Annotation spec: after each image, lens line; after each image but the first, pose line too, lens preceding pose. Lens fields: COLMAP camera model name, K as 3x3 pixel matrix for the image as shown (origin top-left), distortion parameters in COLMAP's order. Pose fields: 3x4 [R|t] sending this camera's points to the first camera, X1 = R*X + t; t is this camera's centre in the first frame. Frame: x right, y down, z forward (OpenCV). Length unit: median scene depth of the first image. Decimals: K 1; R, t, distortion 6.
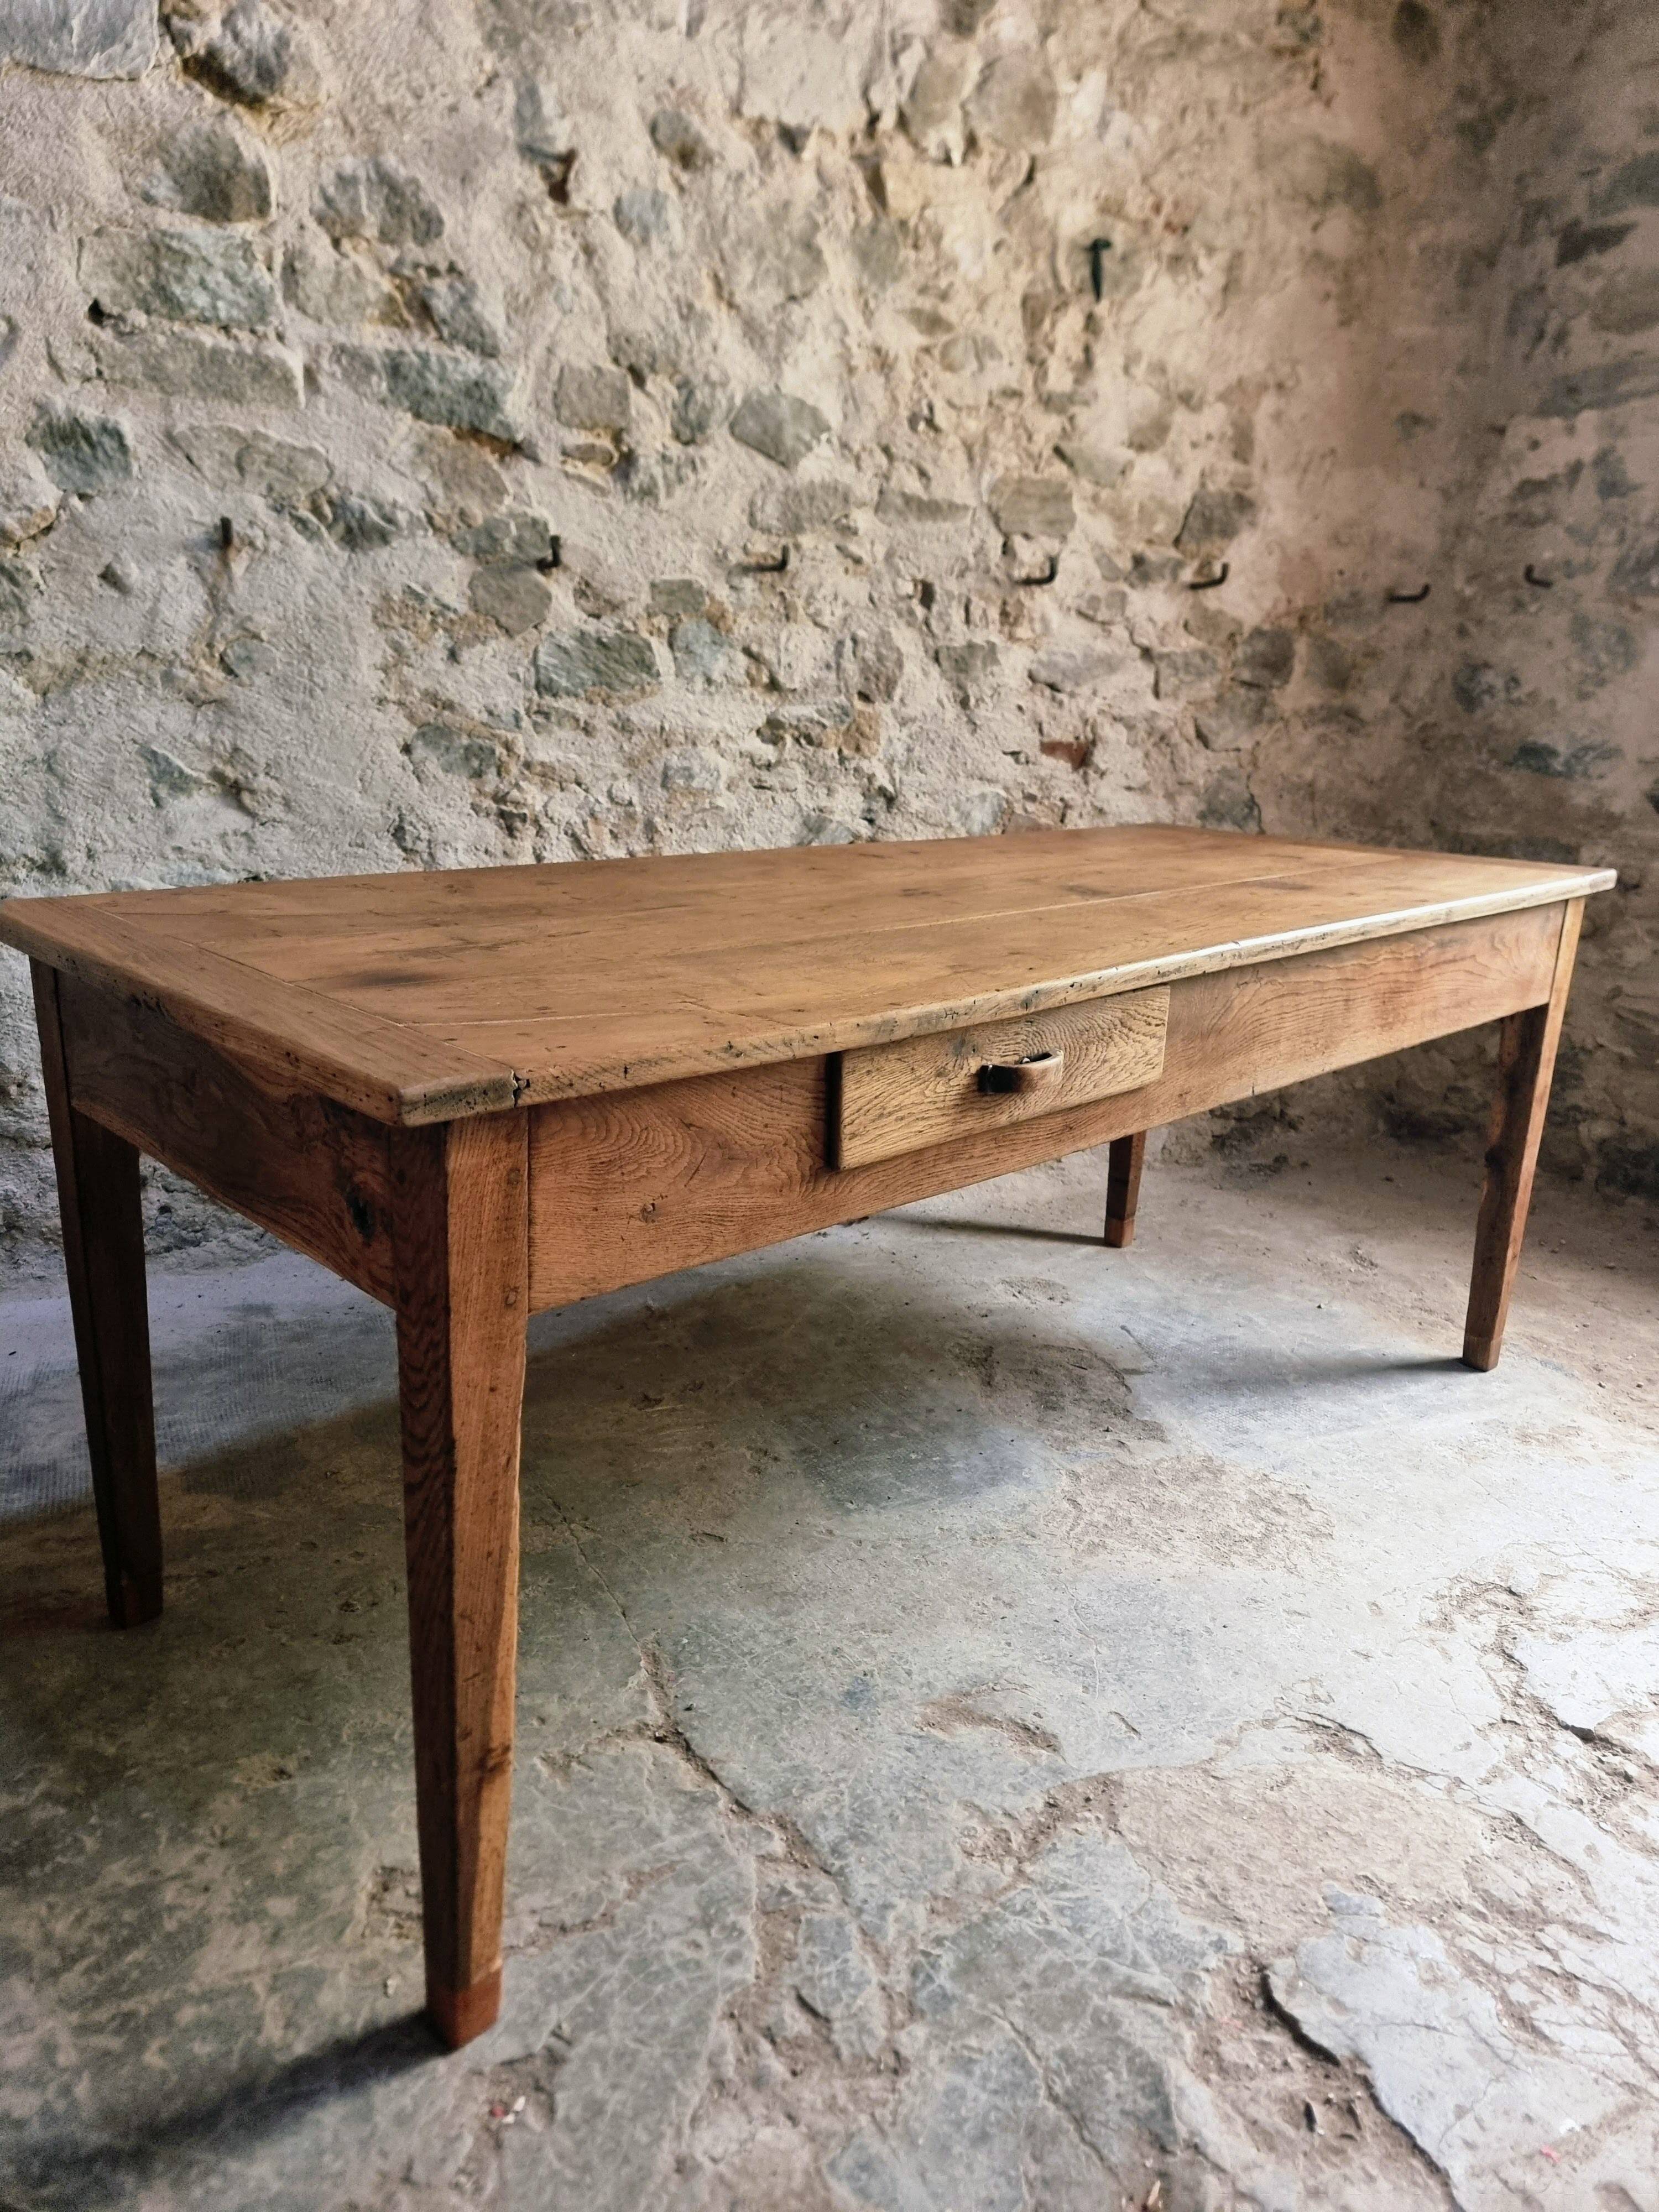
lens RADIAL K [[1542.5, 0, 818.7], [0, 1542.5, 1093.9], [0, 0, 1]] dist [0.068635, -0.066504]
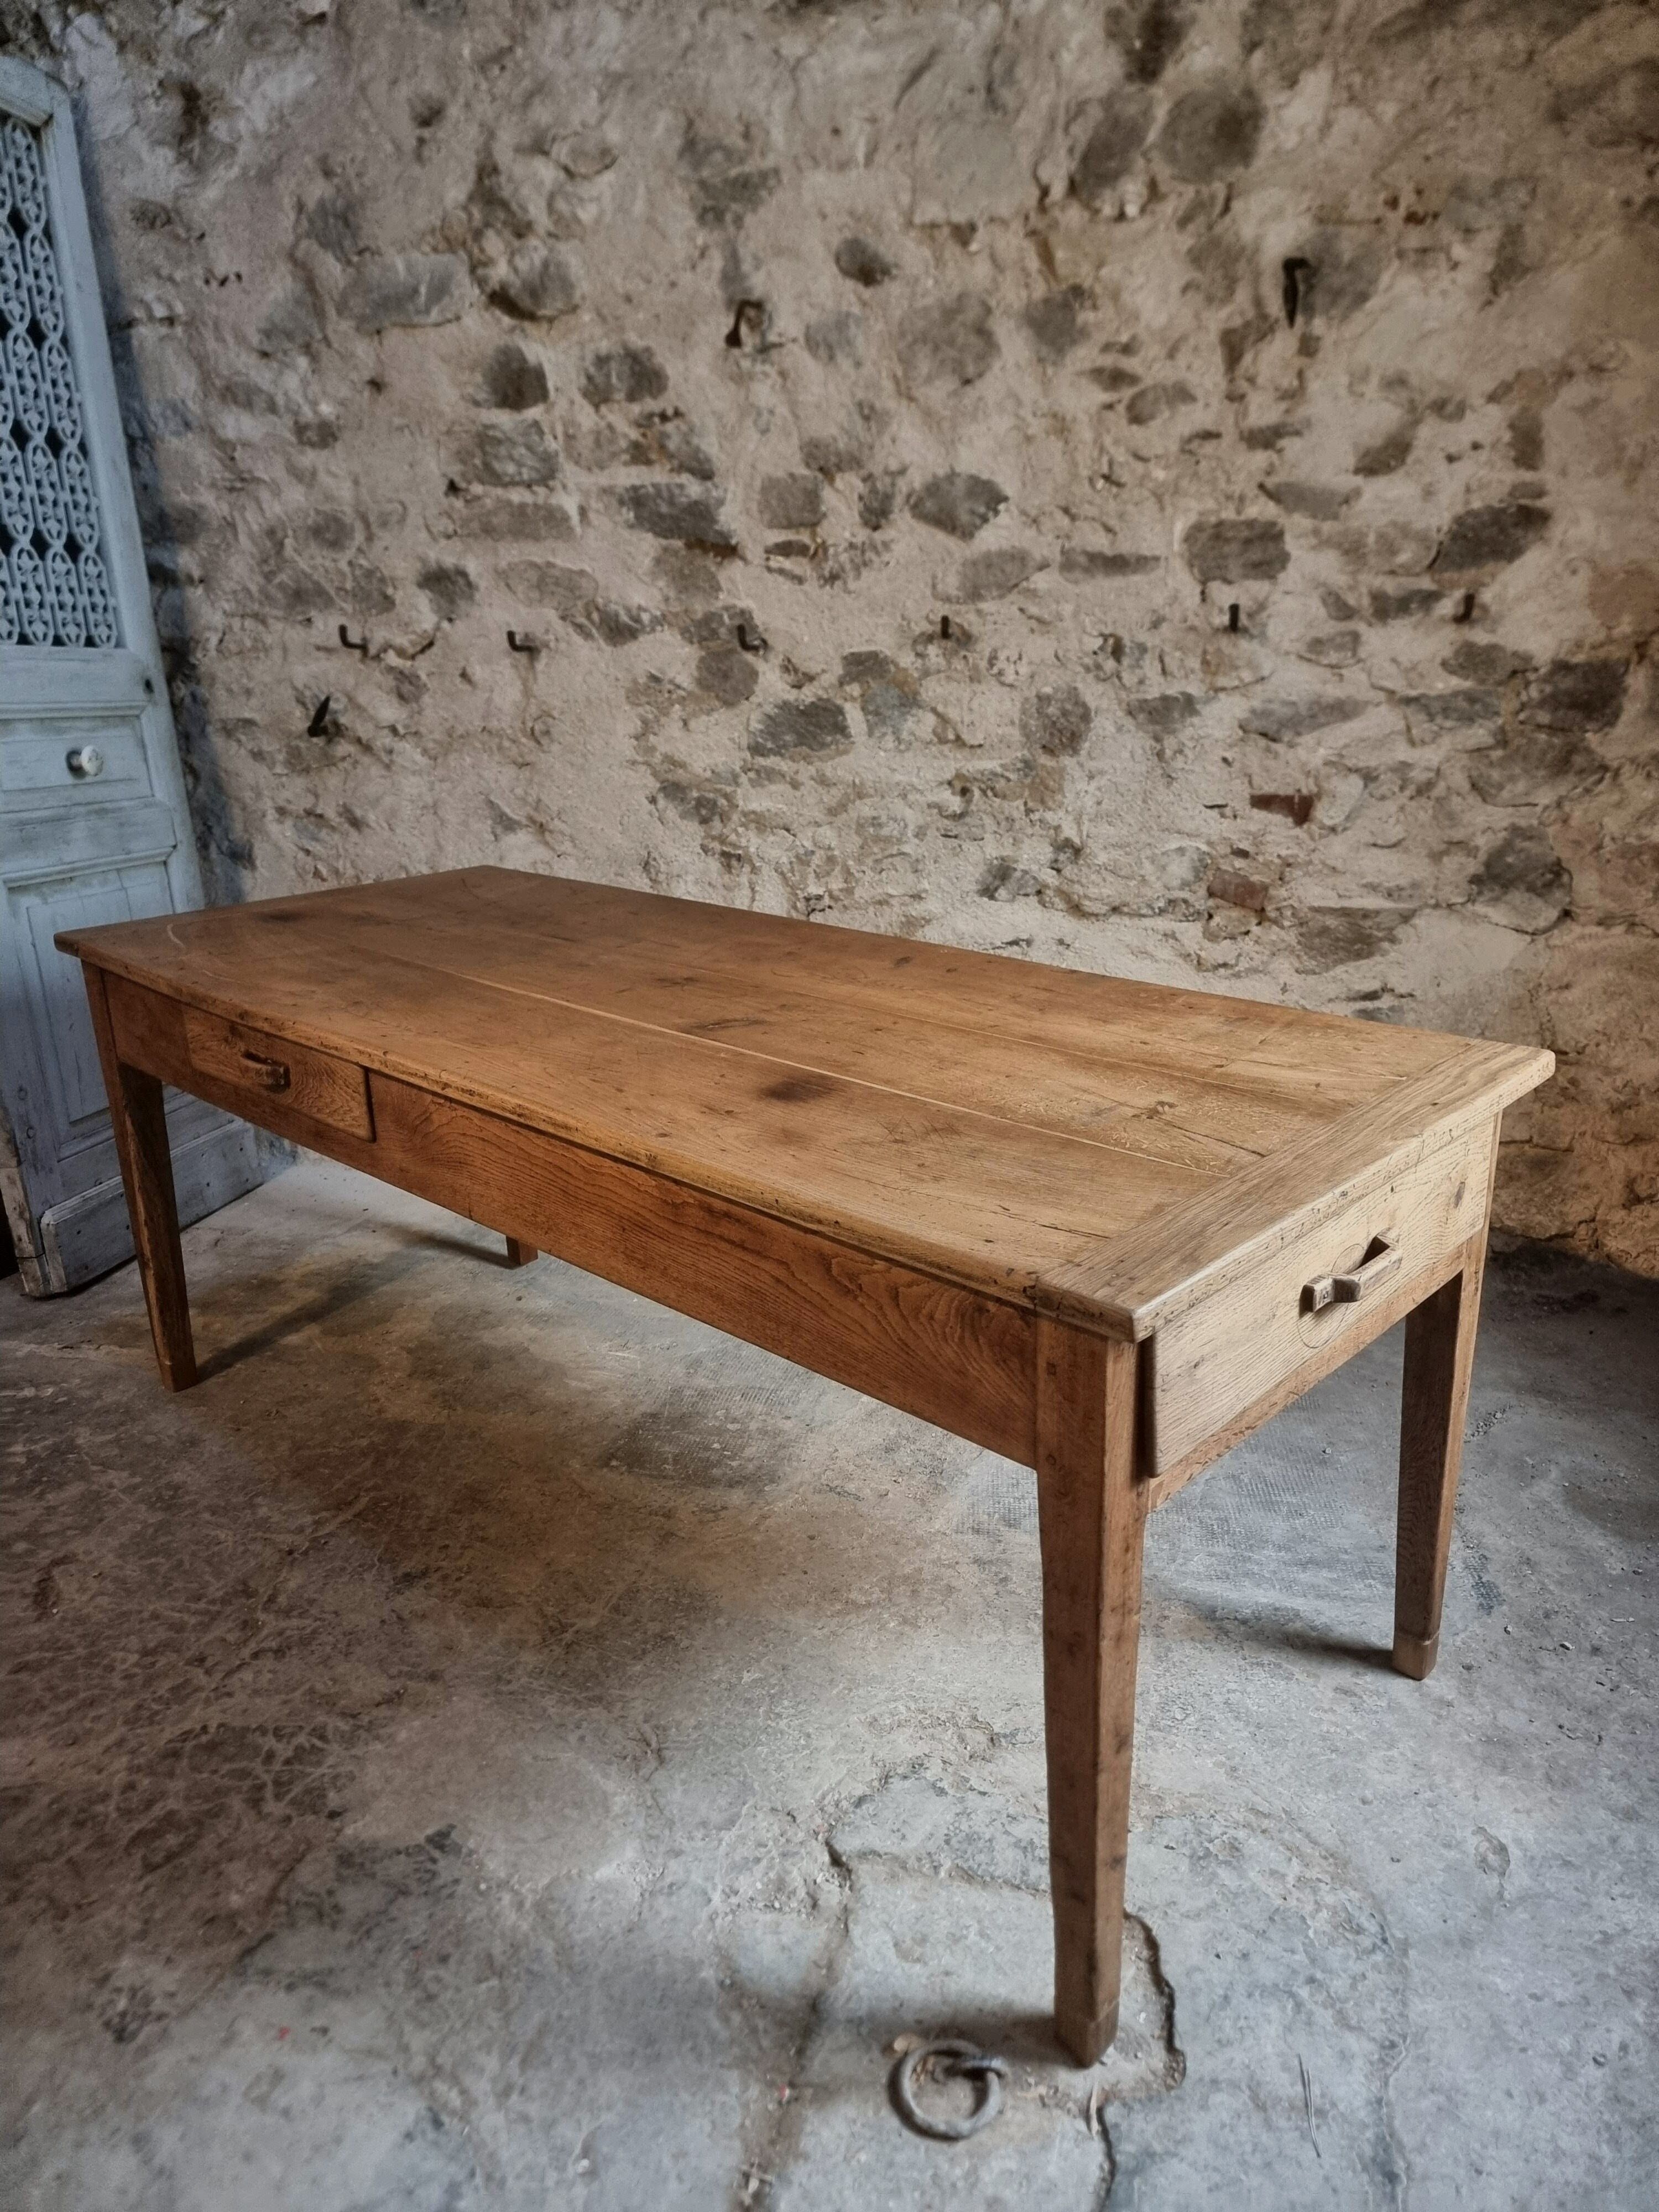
lens RADIAL K [[1548.3, 0, 826.7], [0, 1548.3, 1107.3], [0, 0, 1]] dist [0.067889, -0.068167]
pose [[0.760816, 0.152498, -0.630796, 0.674552], [-0.130420, 0.988097, 0.081575, -0.098987], [0.635728, 0.020205, 0.771649, 0.131204]]
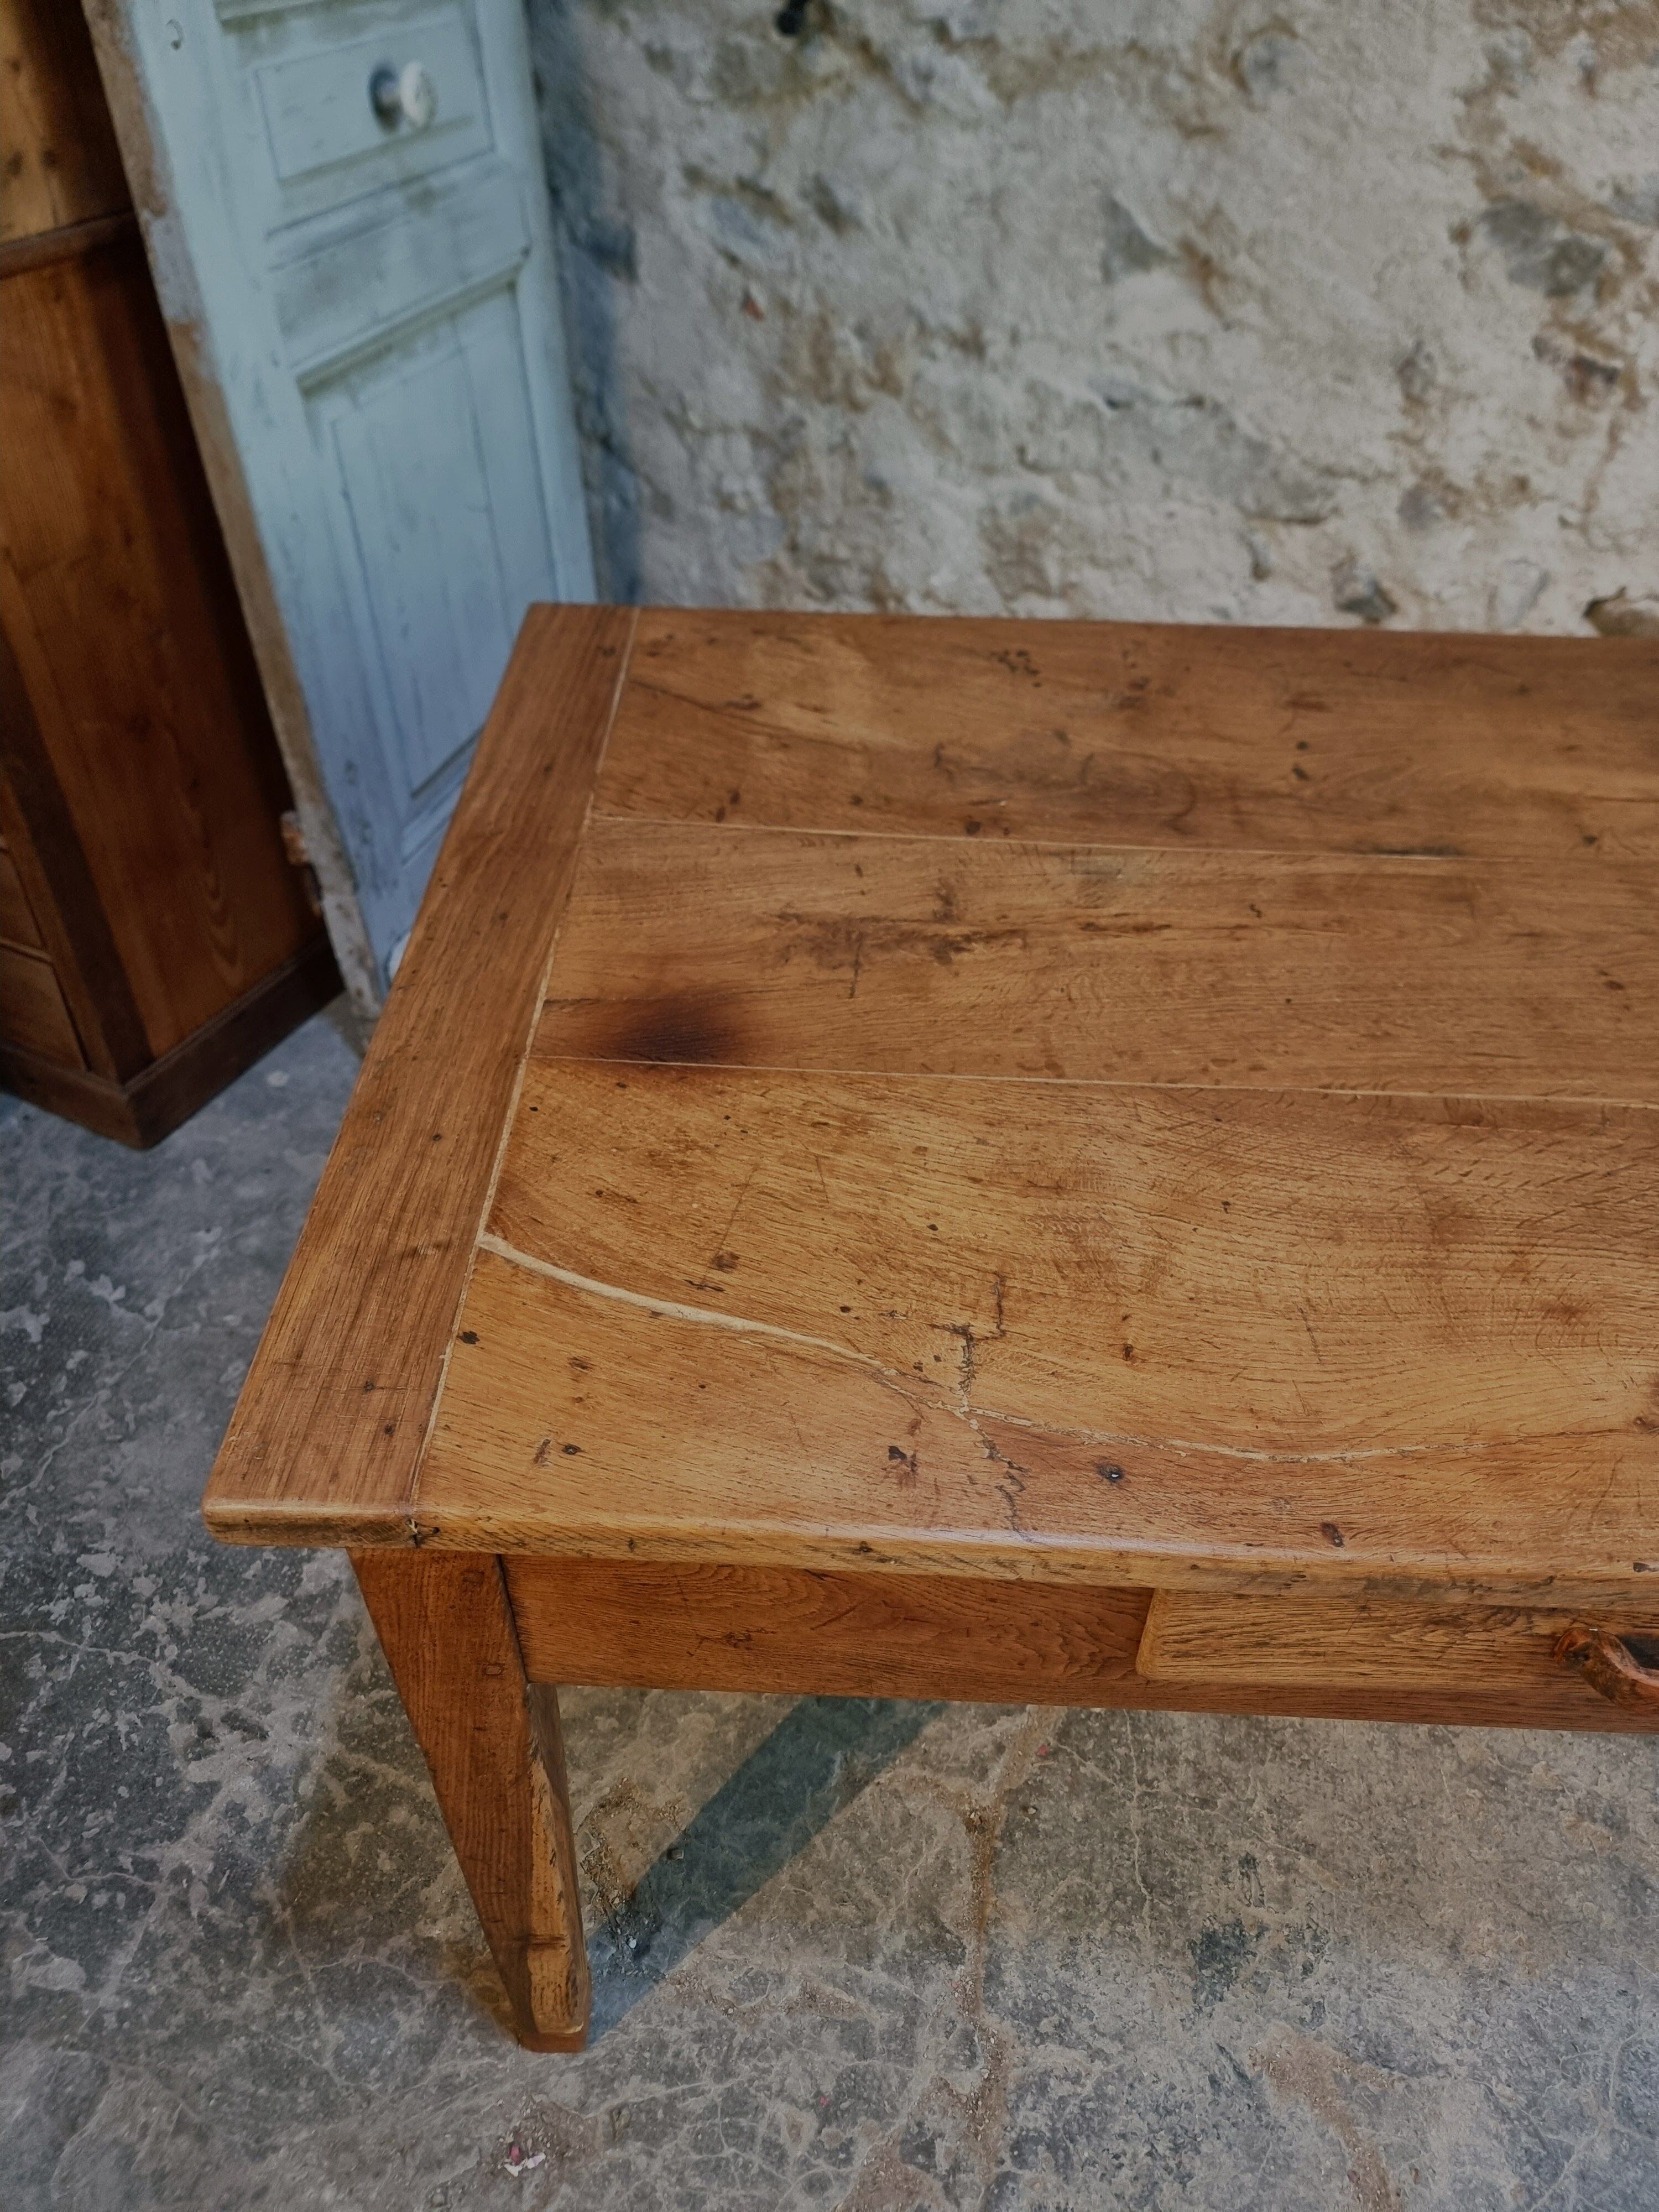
lens RADIAL K [[1564.8, 0, 834.1], [0, 1564.8, 1088.9], [0, 0, 1]] dist [0.055991, -0.058799]
pose [[0.703088, 0.467424, -0.535893, 0.070528], [-0.189979, 0.849687, 0.491874, -0.197675], [0.685256, -0.244022, 0.686205, 0.286811]]
